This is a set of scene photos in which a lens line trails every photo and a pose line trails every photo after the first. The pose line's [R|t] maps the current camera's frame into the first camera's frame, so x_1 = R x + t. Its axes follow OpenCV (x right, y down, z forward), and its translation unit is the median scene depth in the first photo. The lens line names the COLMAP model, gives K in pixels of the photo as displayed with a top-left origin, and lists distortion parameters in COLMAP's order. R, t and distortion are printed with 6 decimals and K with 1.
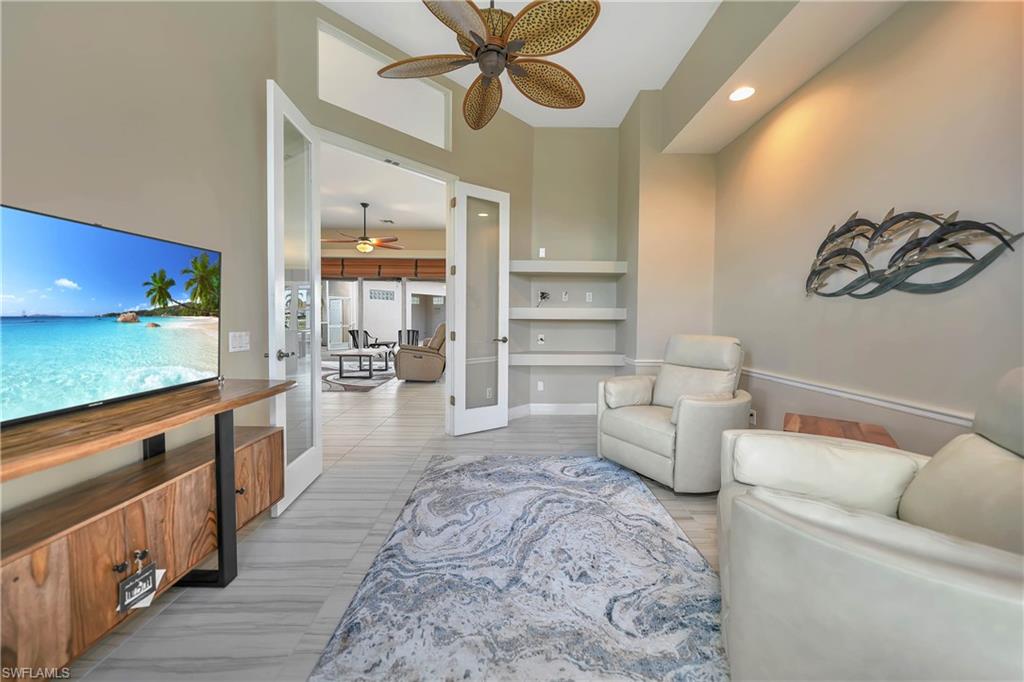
lens RADIAL K [[357.9, 0, 514.0], [0, 357.9, 326.8], [0, 0, 1]] dist [-0.000050, 0.000125]
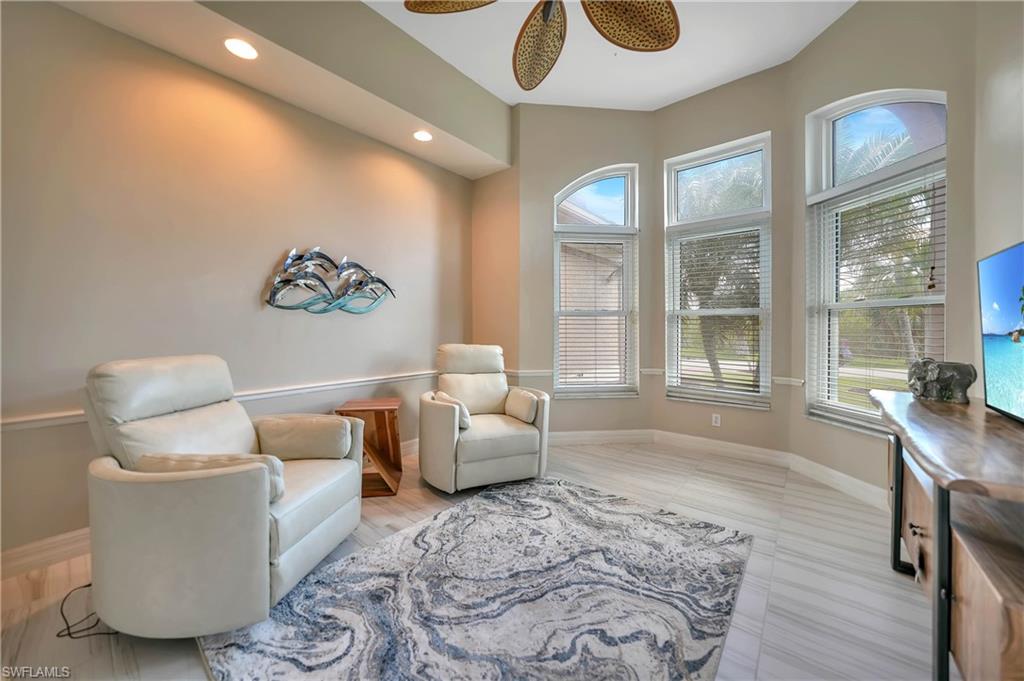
lens RADIAL K [[361.4, 0, 512.0], [0, 361.4, 327.5], [0, 0, 1]] dist [-0.011083, 0.000191]
pose [[-0.758335, -0.007531, 0.651822, -0.500558], [0.007639, 0.999762, 0.020438, -0.055301], [-0.651821, 0.020478, -0.758097, 1.759486]]
